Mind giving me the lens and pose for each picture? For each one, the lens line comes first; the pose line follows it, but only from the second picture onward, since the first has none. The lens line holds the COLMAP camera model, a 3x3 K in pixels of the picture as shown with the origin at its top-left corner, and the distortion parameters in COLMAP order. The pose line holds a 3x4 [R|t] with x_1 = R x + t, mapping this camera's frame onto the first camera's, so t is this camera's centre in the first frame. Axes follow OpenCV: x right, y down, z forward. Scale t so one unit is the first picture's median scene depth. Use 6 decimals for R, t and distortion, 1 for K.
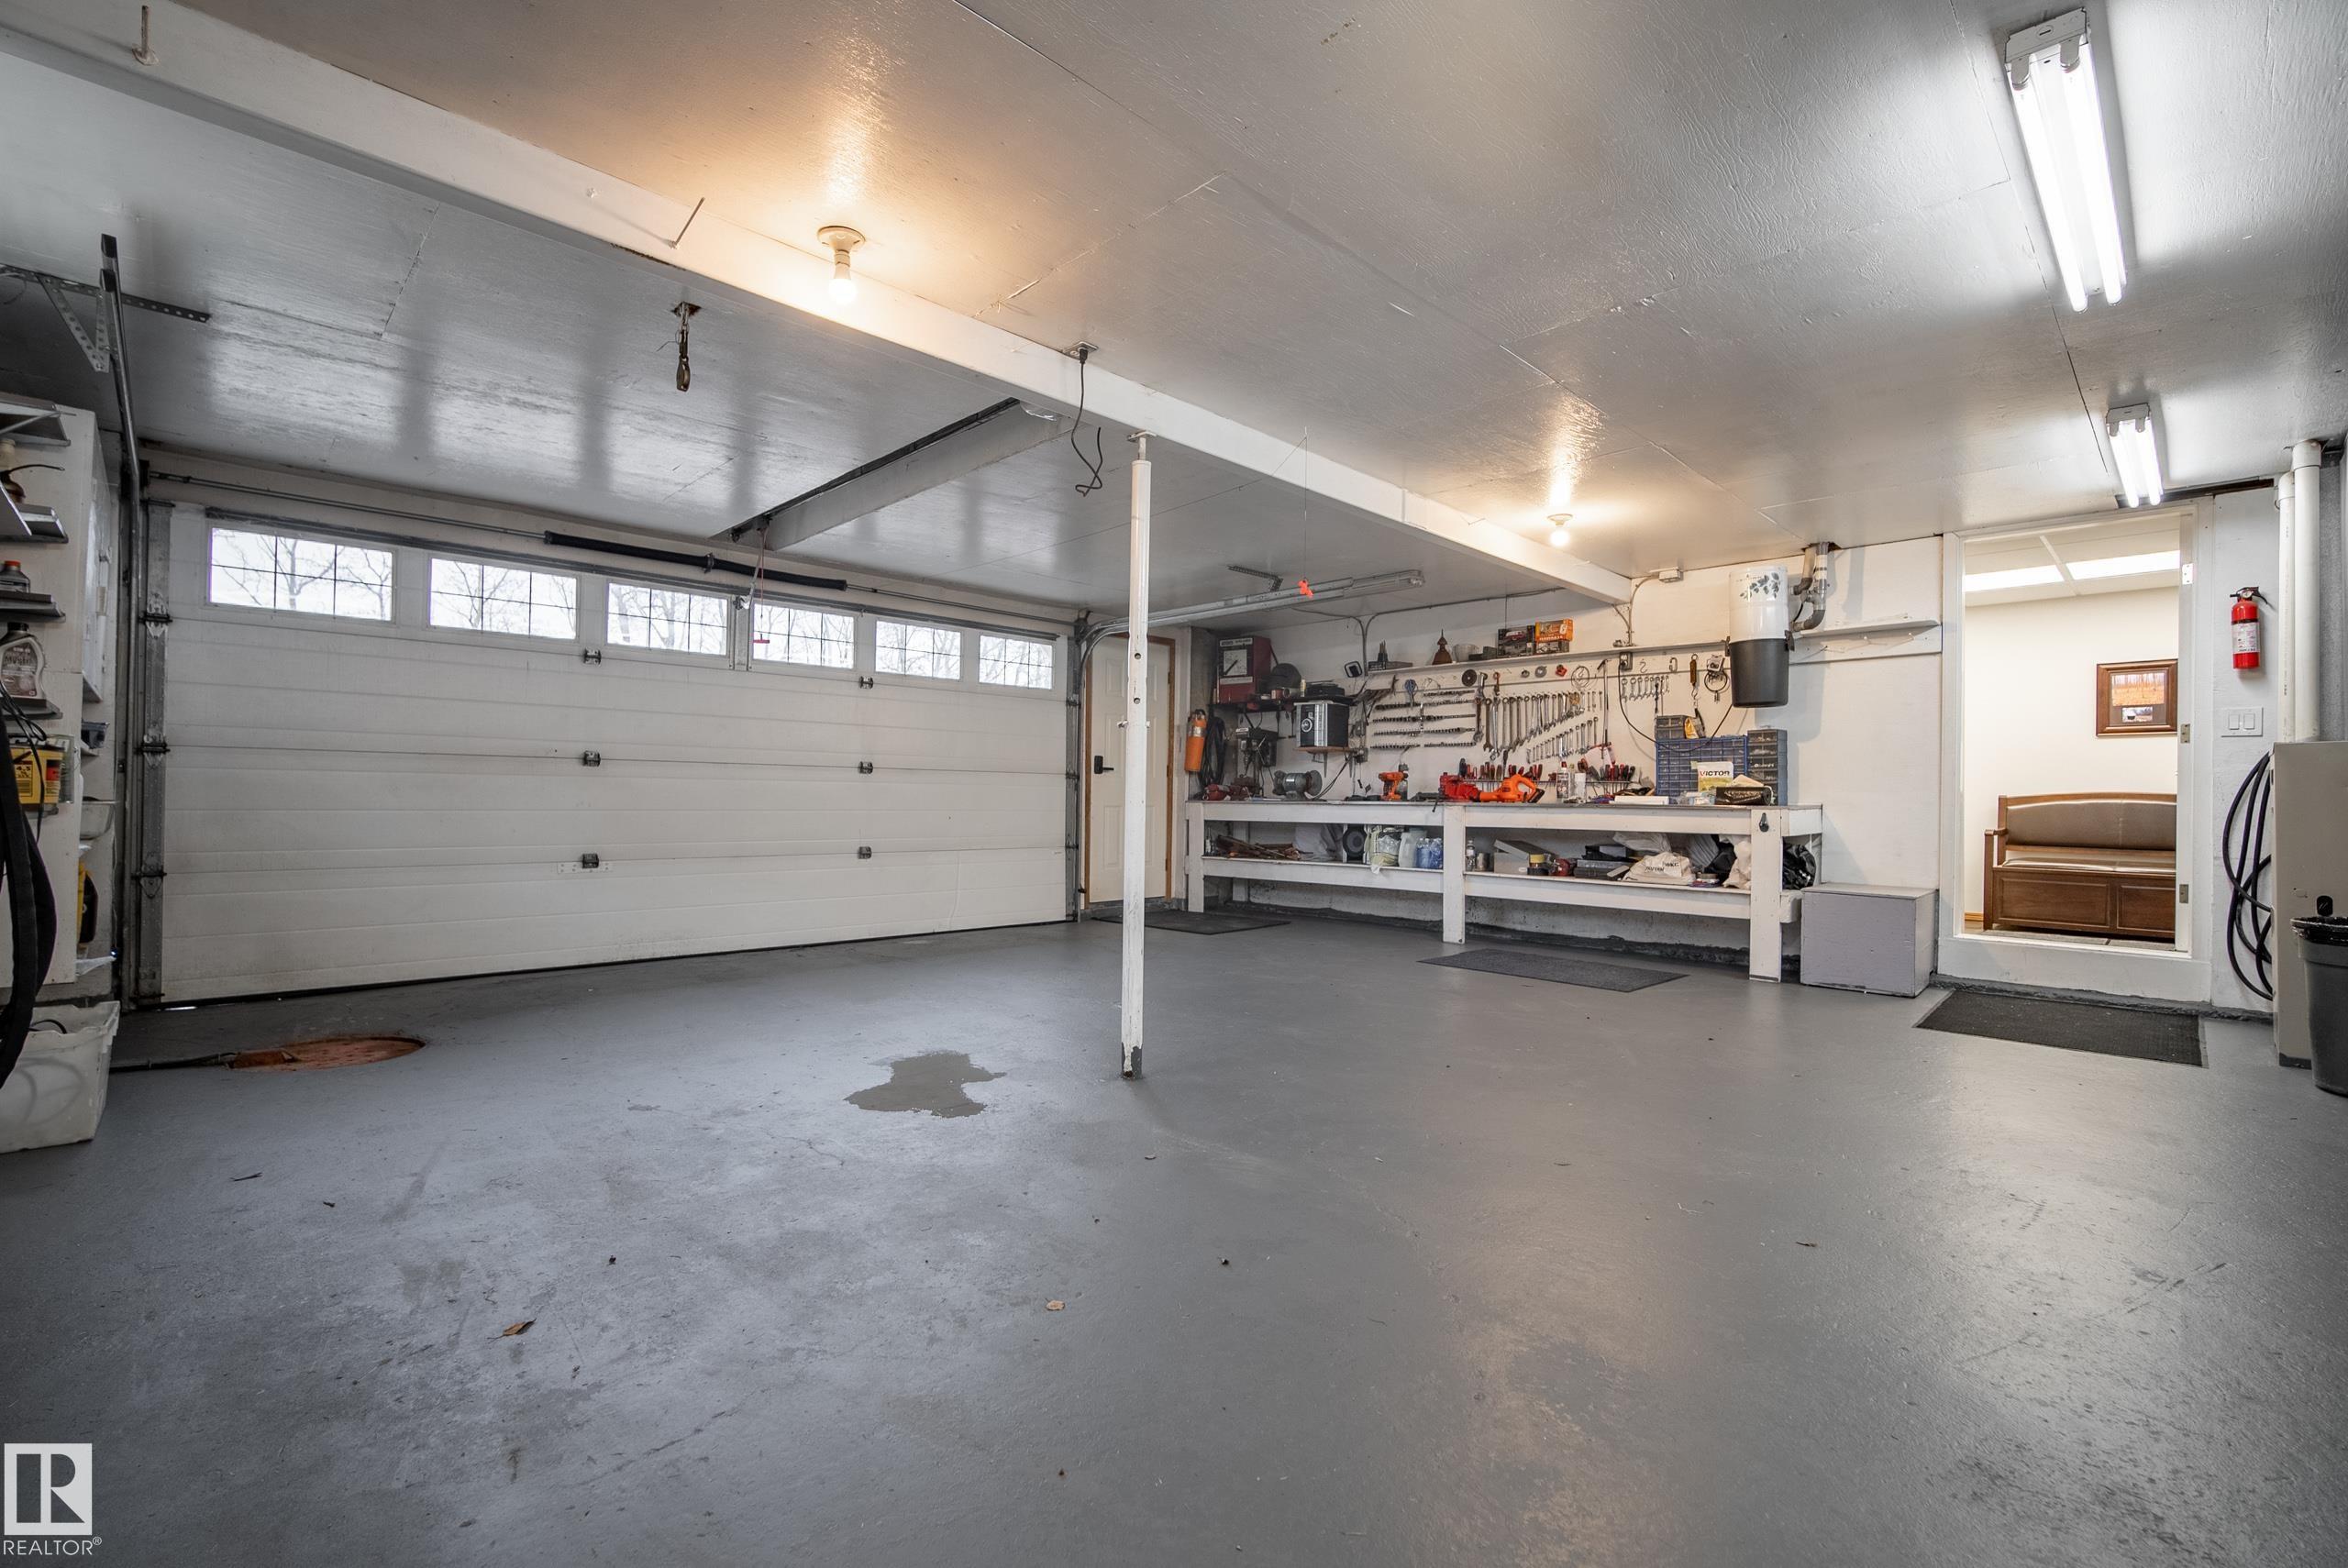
lens RADIAL K [[1042.8, 0, 1176.8], [0, 1042.8, 789.1], [0, 0, 1]] dist [0.000155, 0.000123]
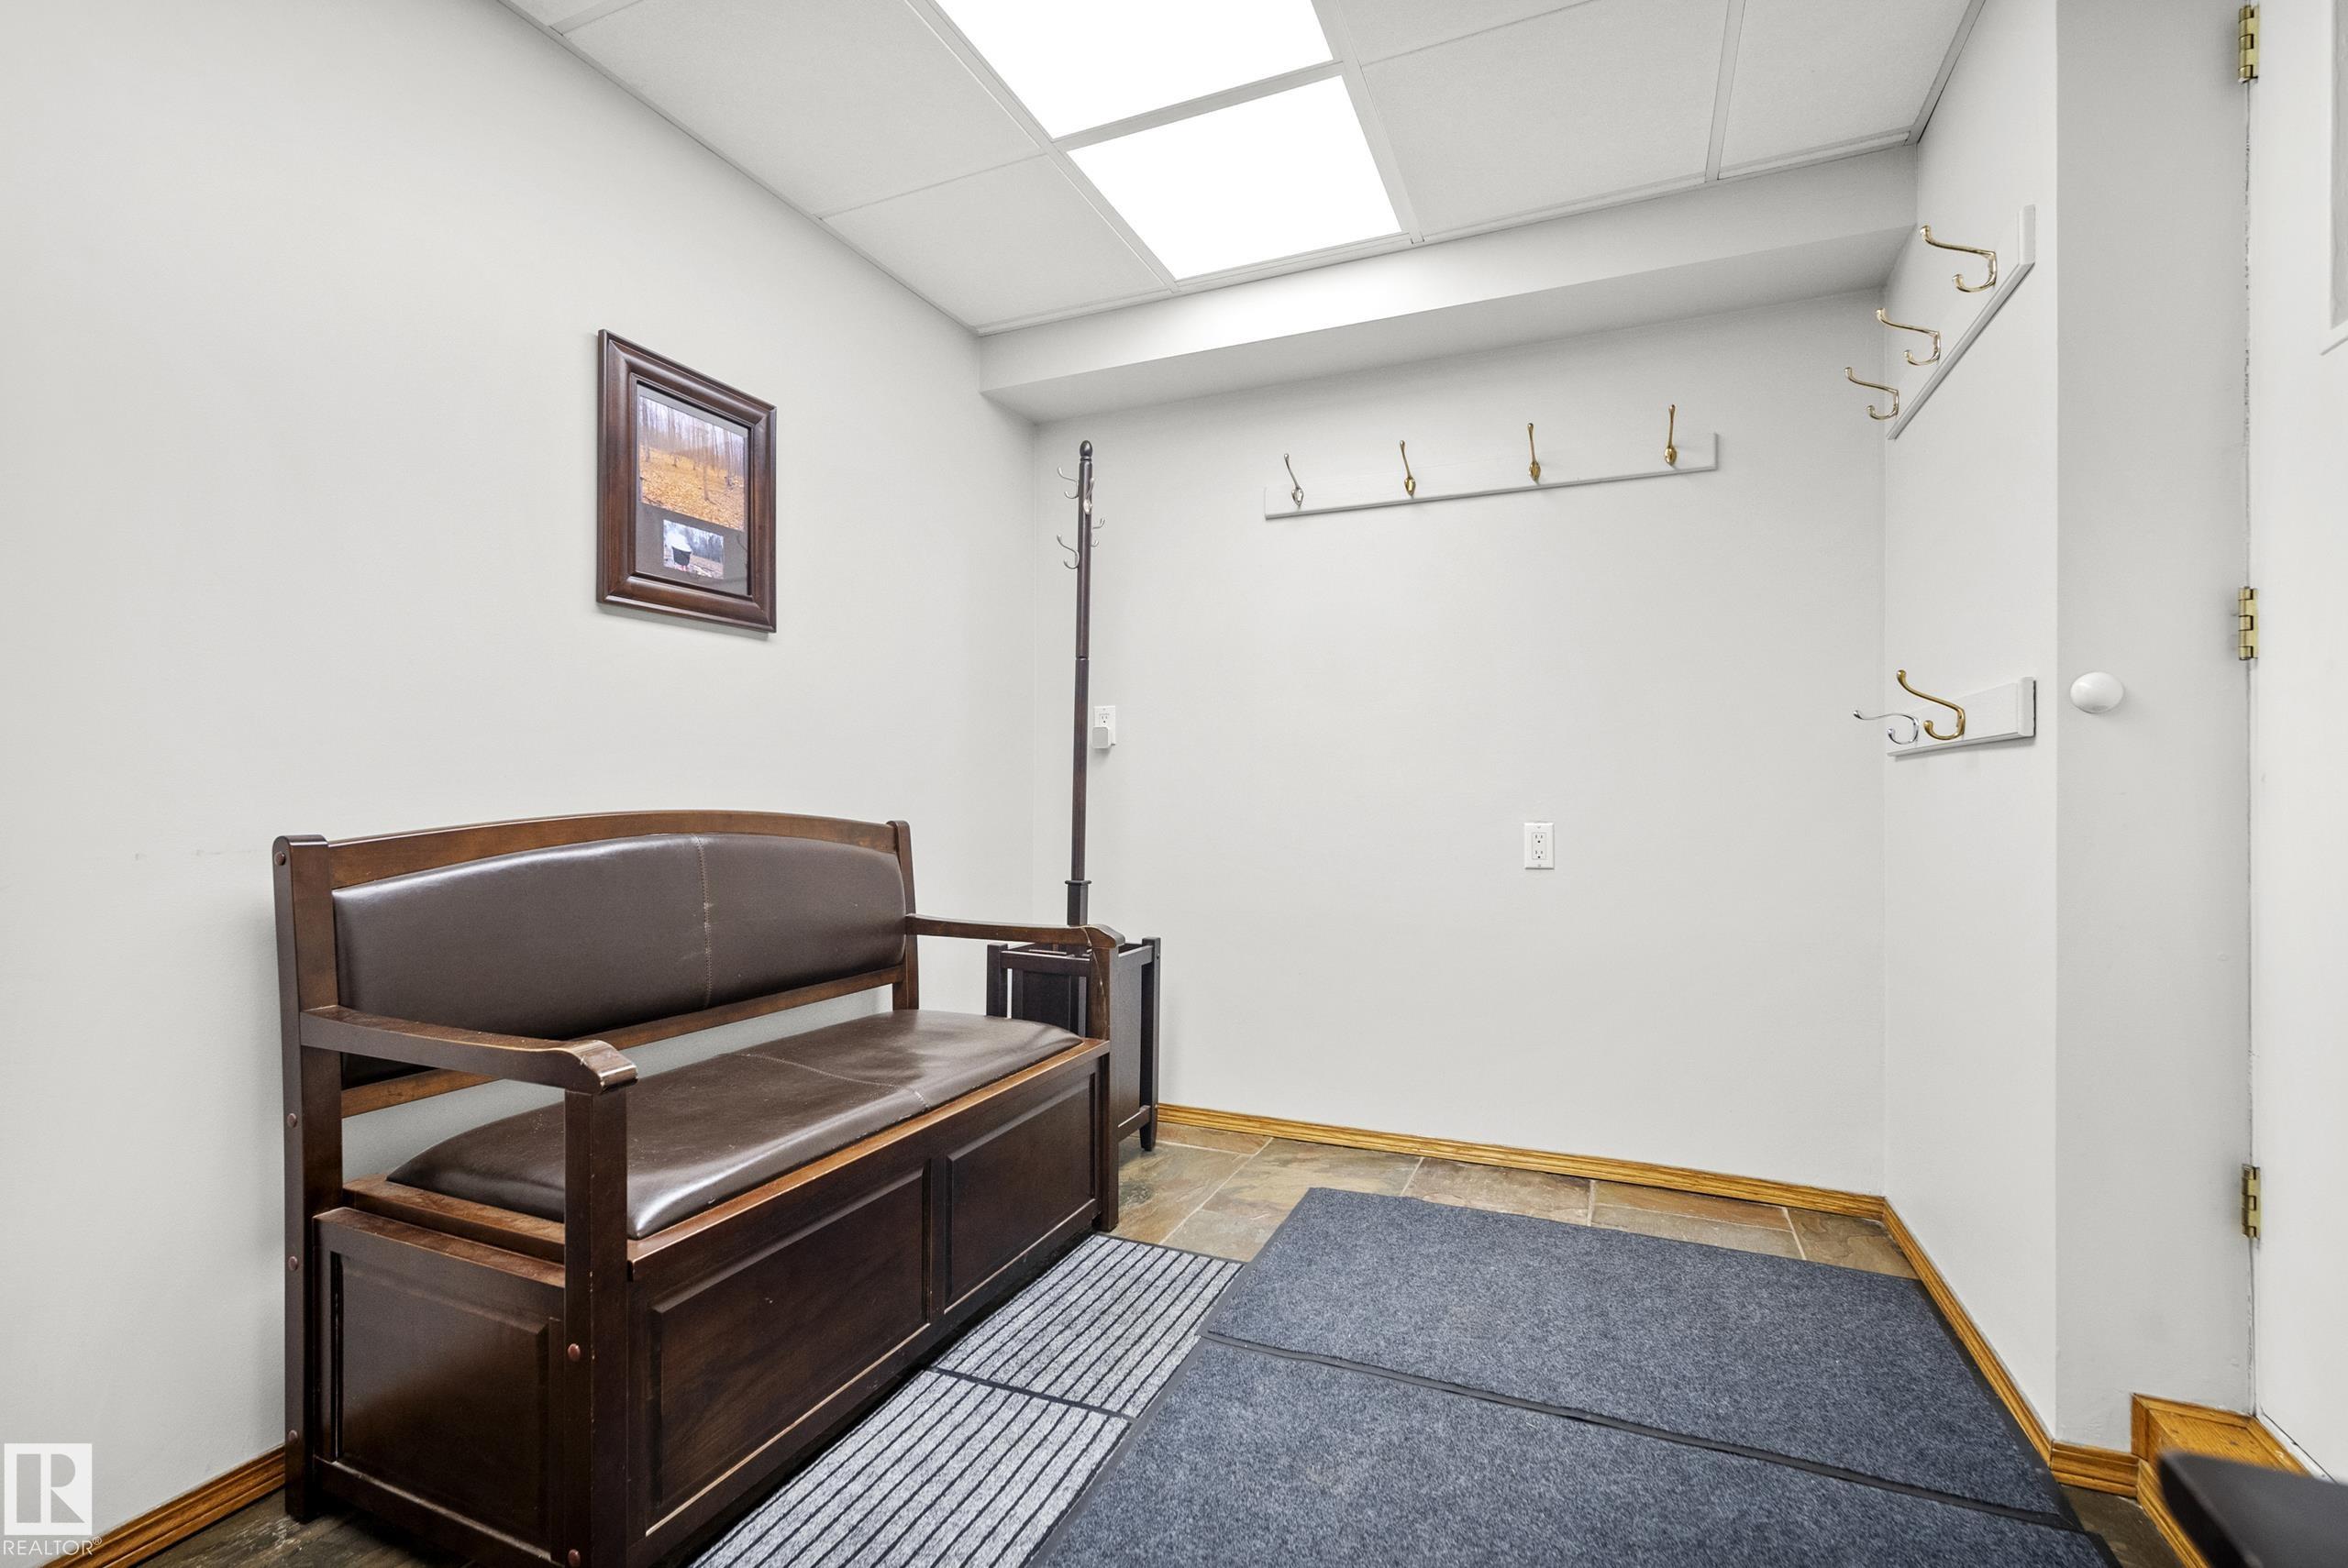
lens RADIAL K [[1042.8, 0, 1175.5], [0, 1042.8, 817.3], [0, 0, 1]] dist [0.000155, 0.000123]
pose [[-0.356431, -0.023979, 0.934014, 0.585482], [-0.008305, 0.999712, 0.022496, -0.002822], [-0.934285, 0.000261, -0.356527, 0.970910]]
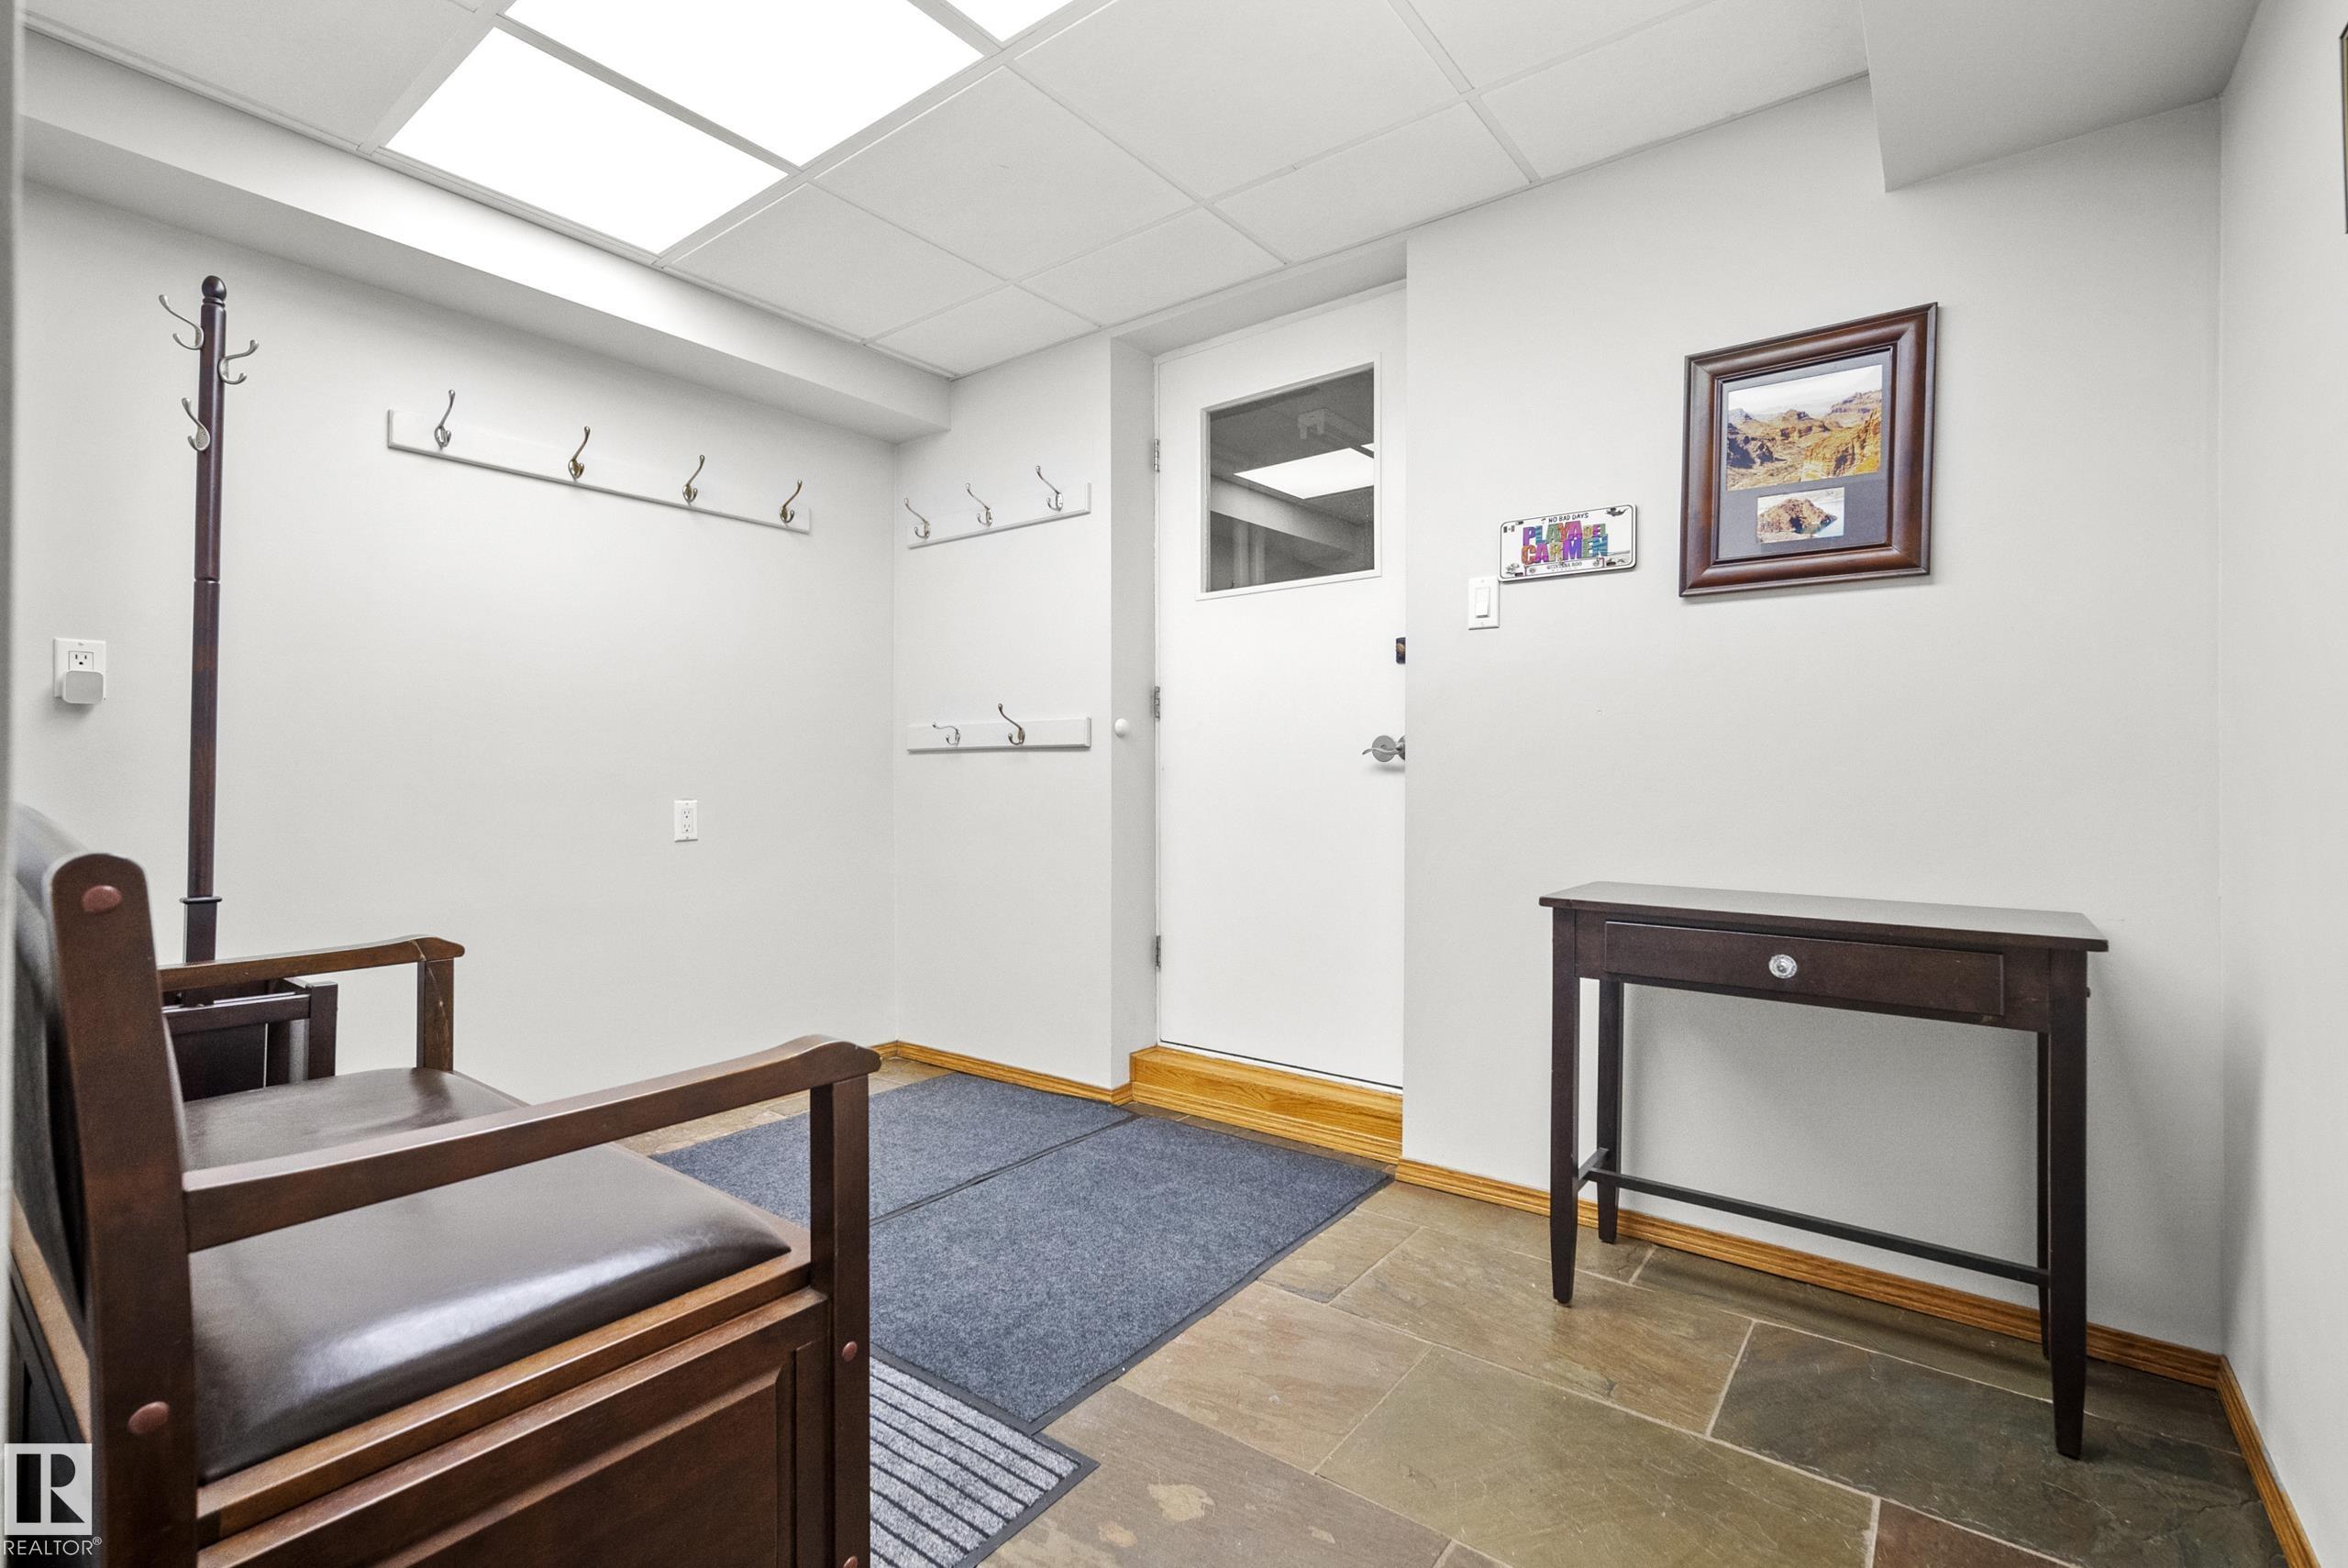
lens RADIAL K [[1042.8, 0, 1175.3], [0, 1042.8, 782.9], [0, 0, 1]] dist [0.000155, 0.000123]
pose [[-0.993267, -0.002790, -0.115818, 0.790512], [-0.002629, 0.999995, -0.001542, 0.000318], [0.115822, -0.001227, -0.993269, 1.226429]]
